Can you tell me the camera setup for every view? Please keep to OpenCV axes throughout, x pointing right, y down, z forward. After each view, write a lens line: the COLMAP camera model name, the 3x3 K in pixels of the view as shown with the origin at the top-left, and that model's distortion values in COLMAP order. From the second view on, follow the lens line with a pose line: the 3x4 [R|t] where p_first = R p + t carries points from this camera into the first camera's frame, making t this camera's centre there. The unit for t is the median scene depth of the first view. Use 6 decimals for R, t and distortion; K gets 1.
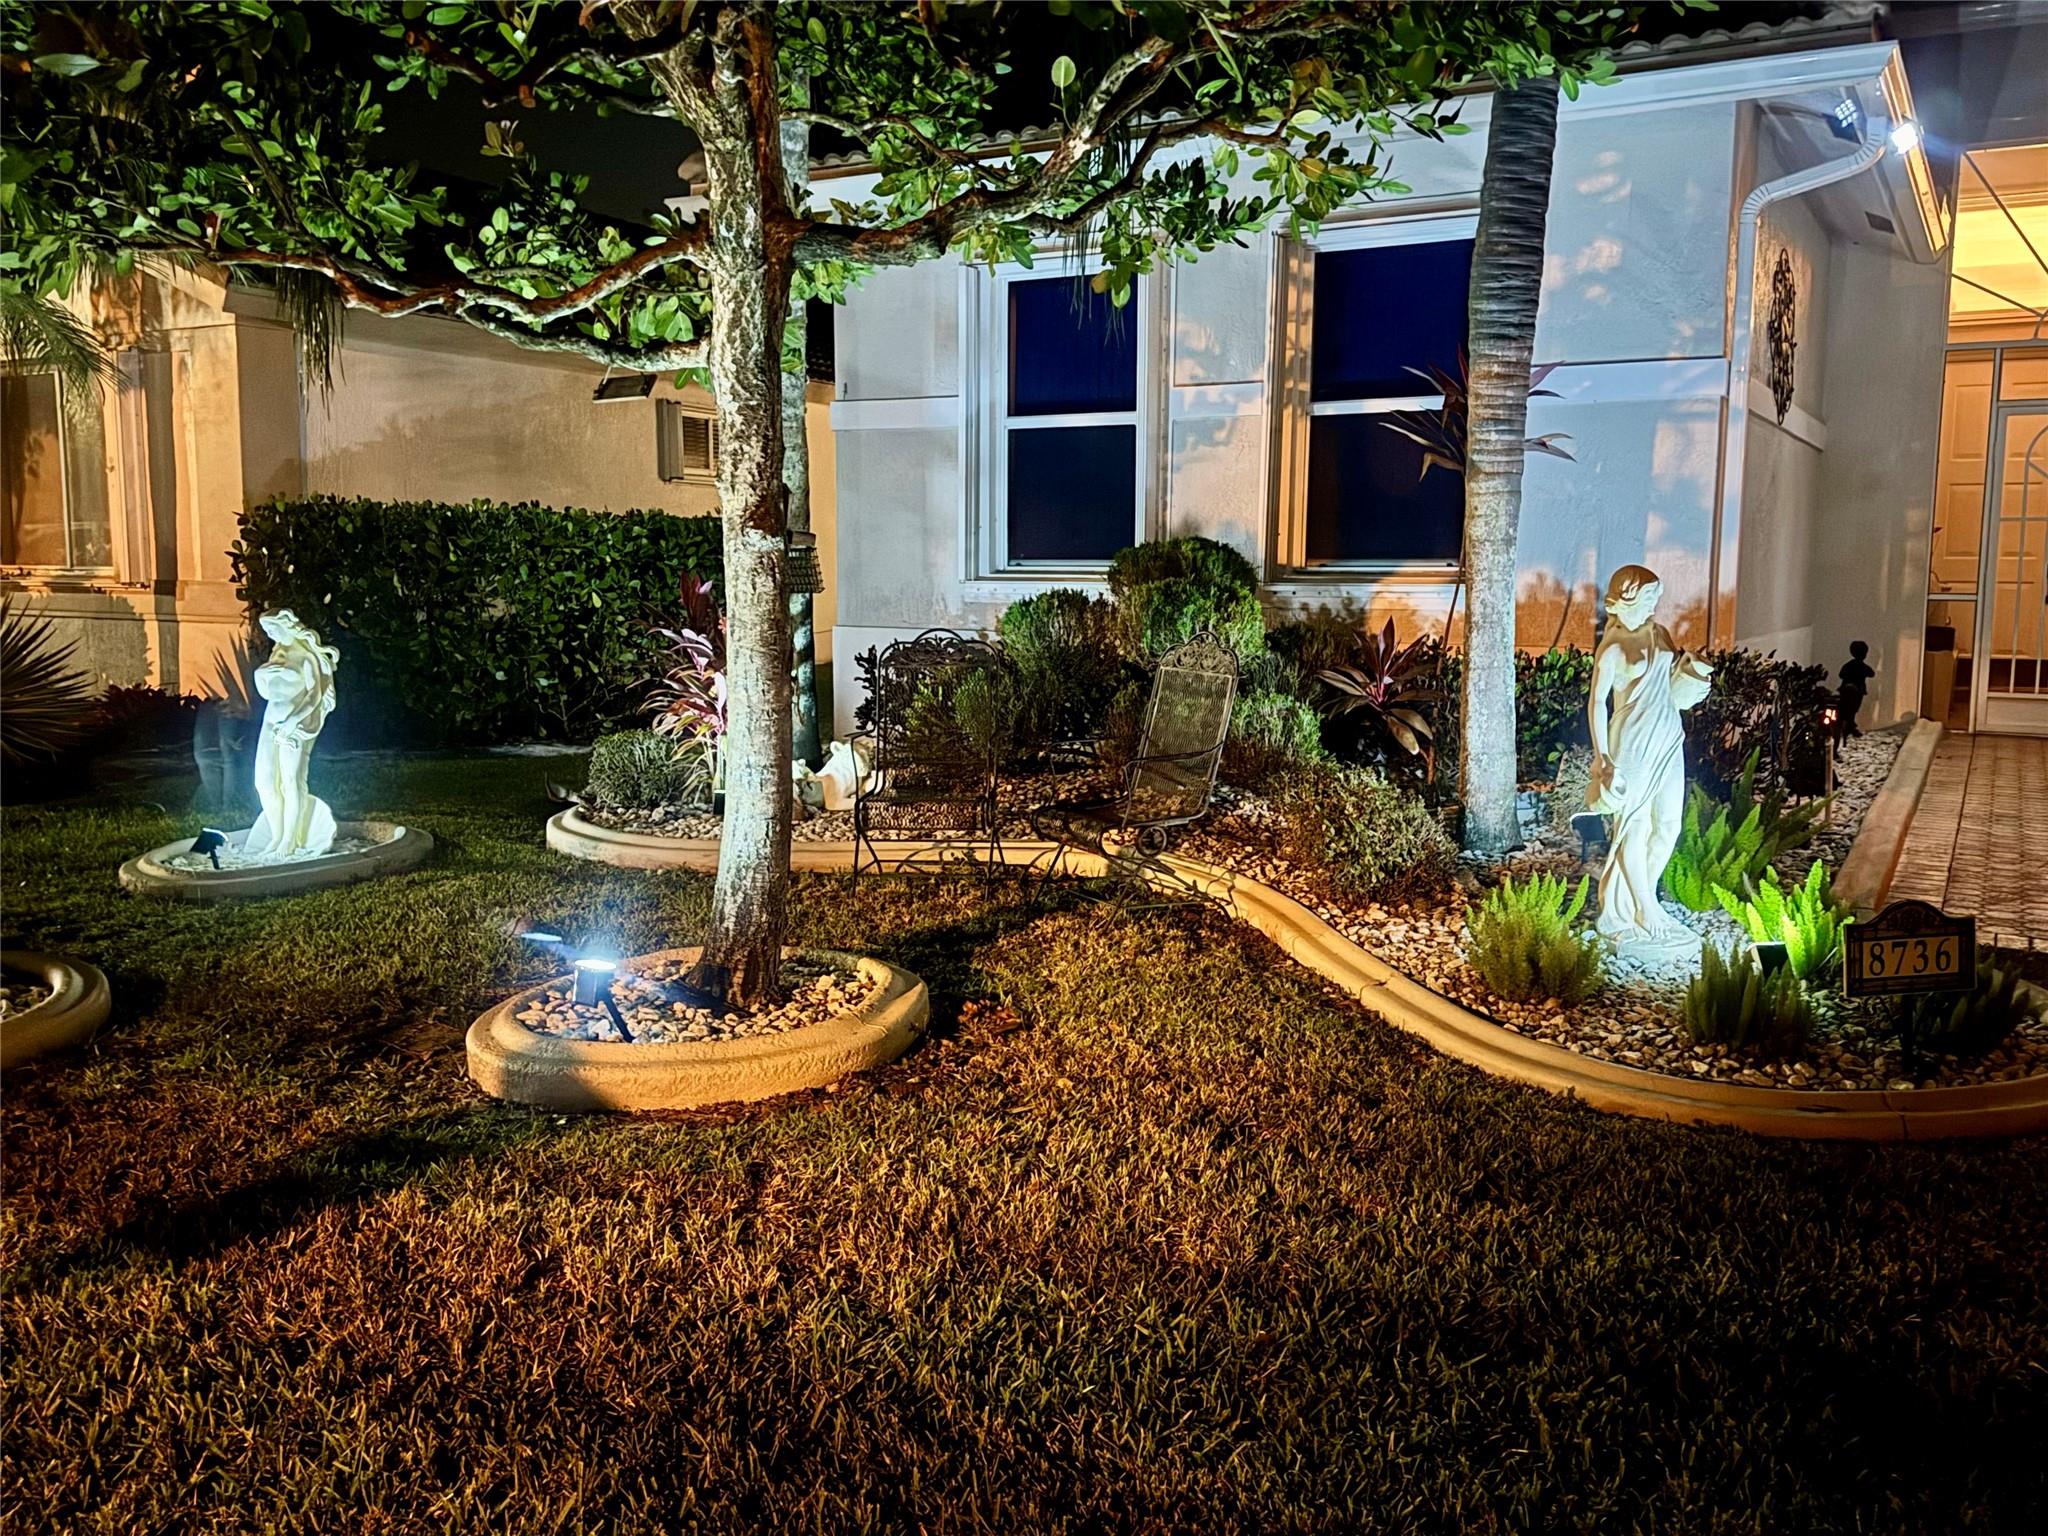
lens RADIAL K [[1754.5, 0, 1026.5], [0, 1754.5, 800.9], [0, 0, 1]] dist [0.181010, -0.326436]
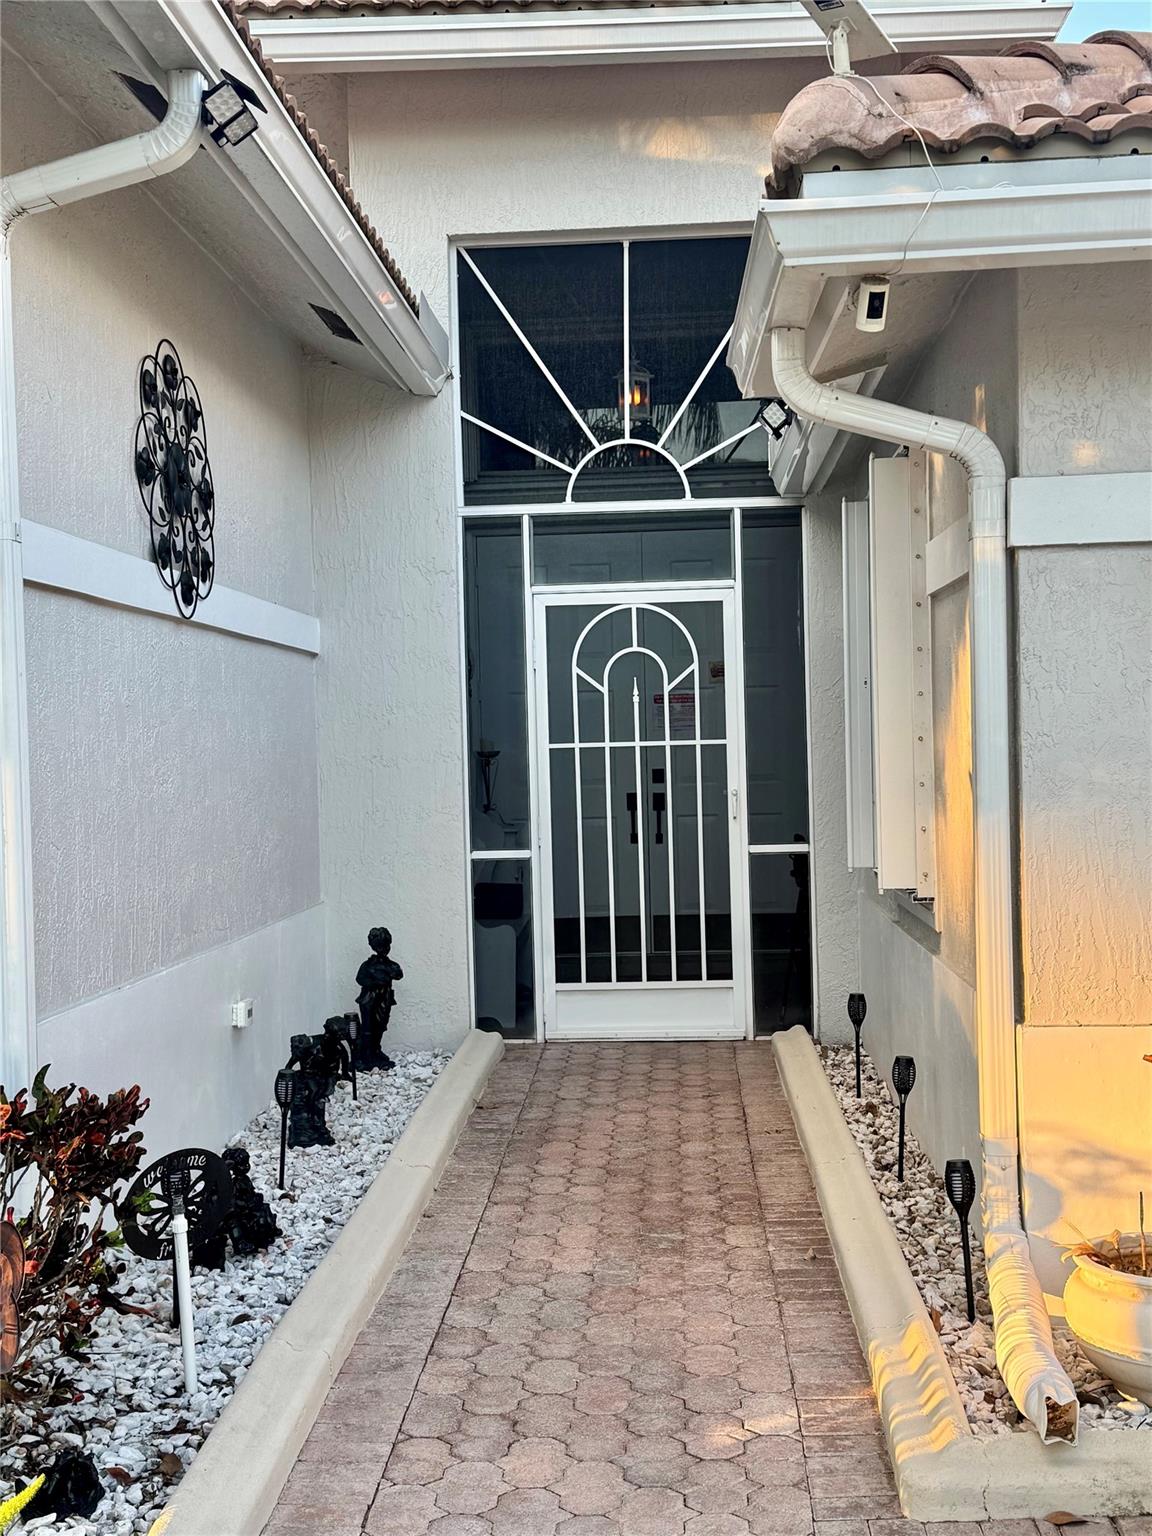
lens RADIAL K [[1944.5, 0, 576.0], [0, 1944.5, 768.0], [0, 0, 1]] dist [0.129368, -0.045142]
pose [[0.898927, -0.039737, 0.436294, 0.248585], [0.095703, 0.989637, -0.107049, -0.073806], [-0.427519, 0.137984, 0.893414, 0.352794]]
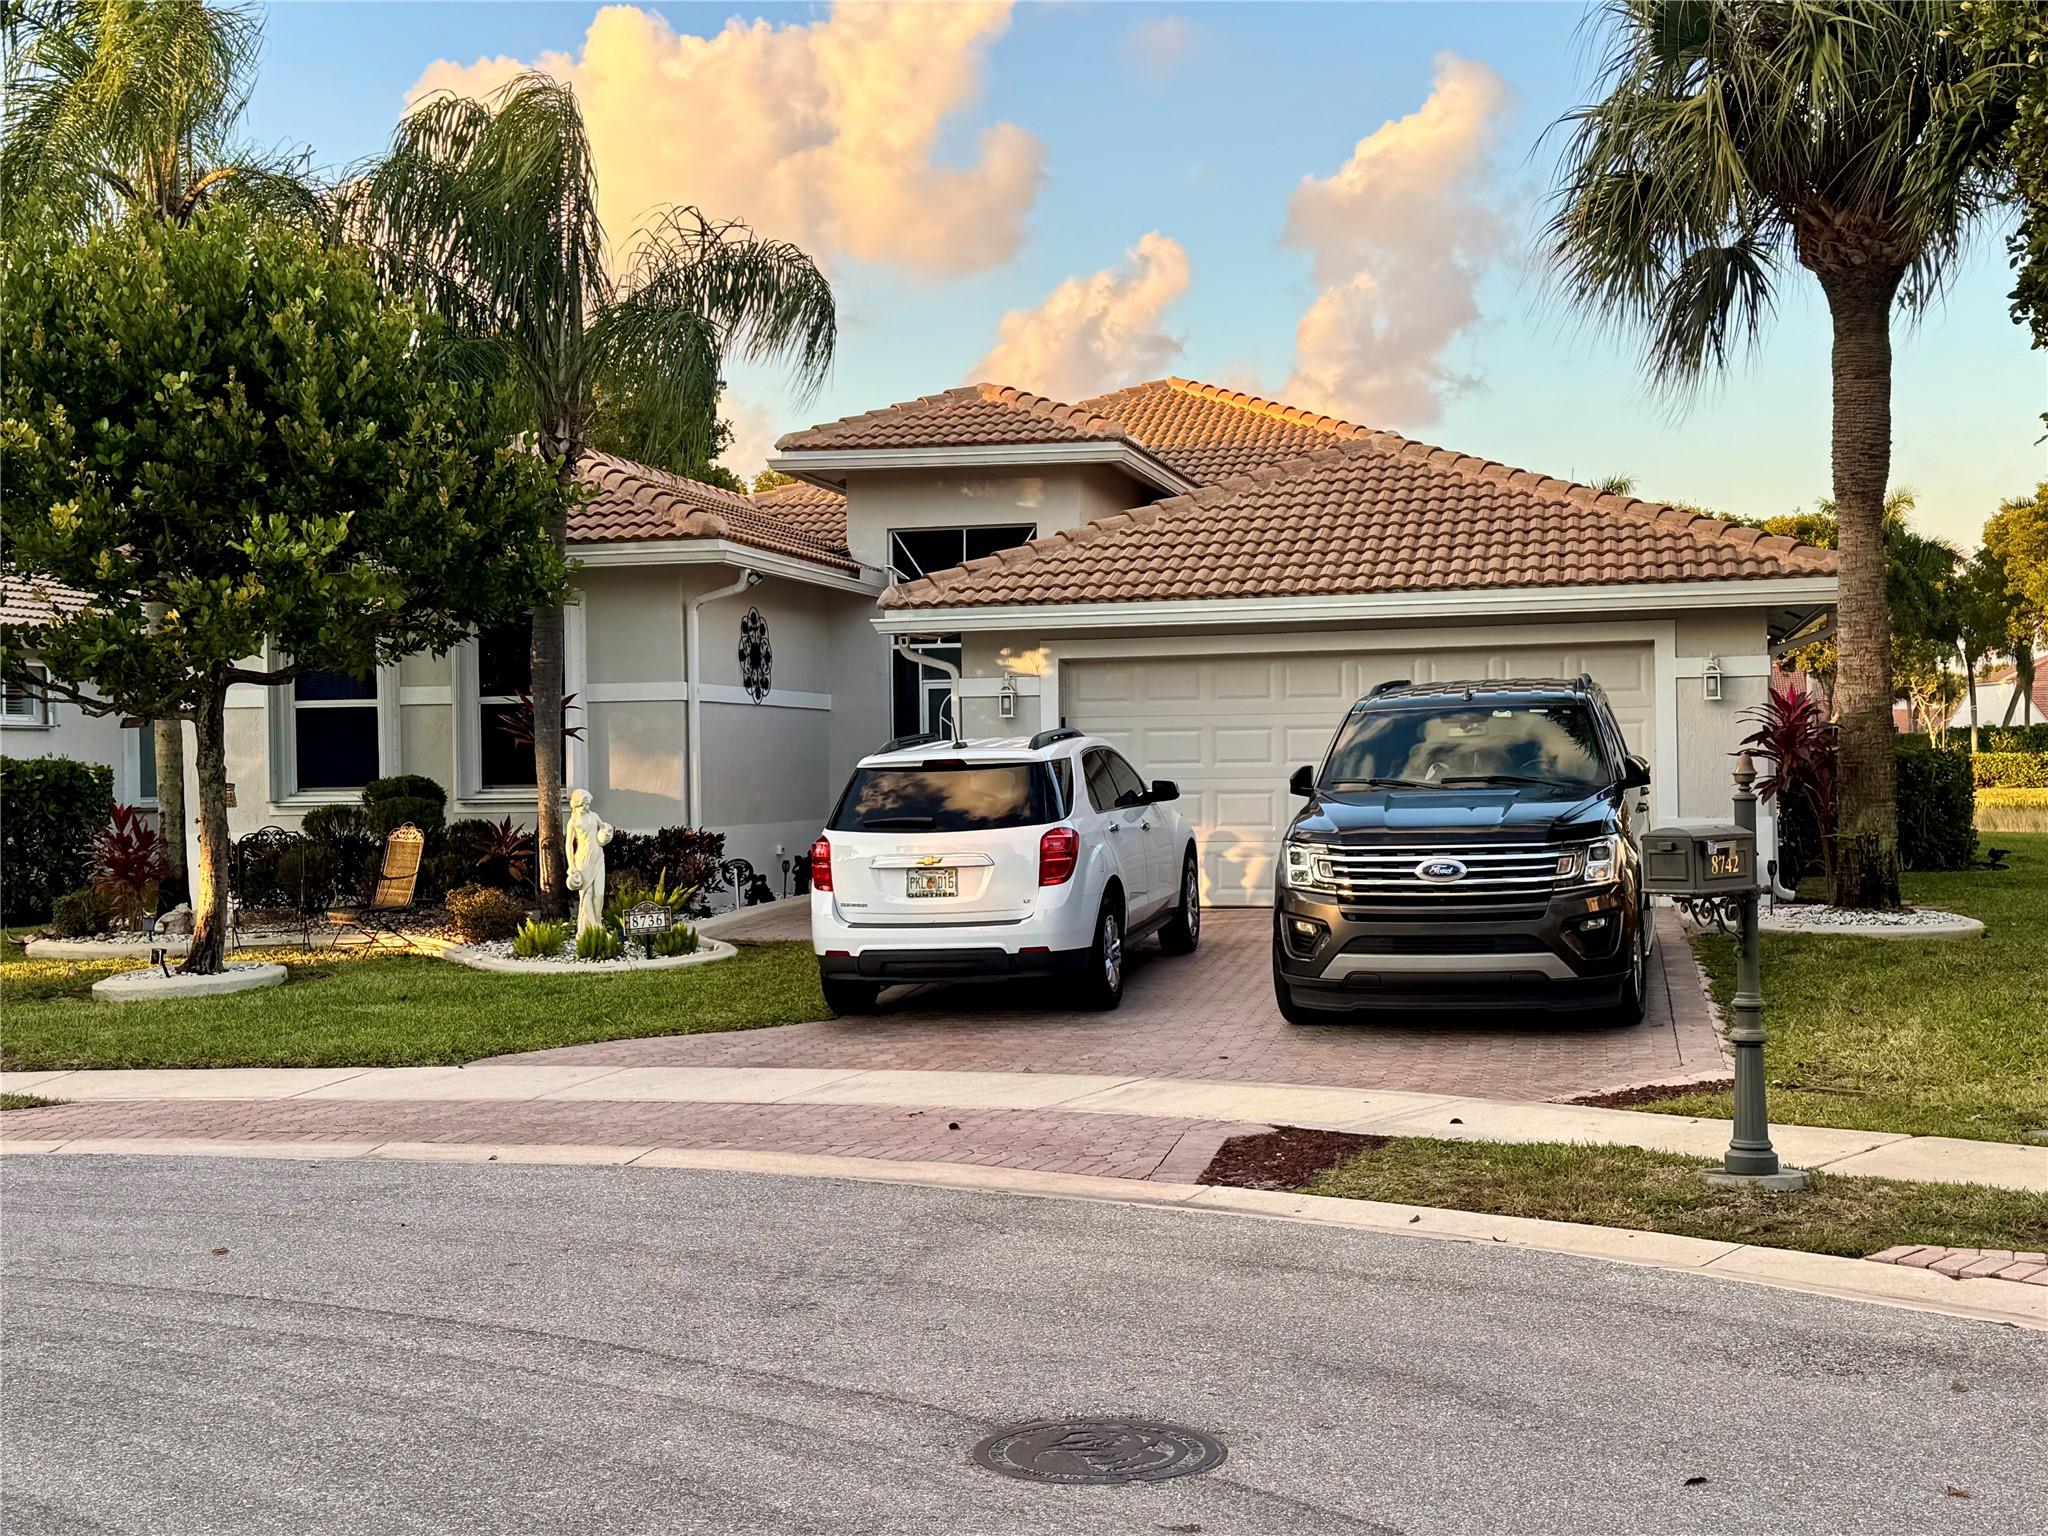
lens RADIAL K [[2592.7, 0, 1024.0], [0, 2592.7, 768.0], [0, 0, 1]] dist [0.129368, -0.045142]
pose [[0.959234, -0.023800, 0.281608, -0.047927], [0.061570, 0.990112, -0.126048, 0.192960], [-0.275824, 0.138248, 0.951214, -1.506563]]
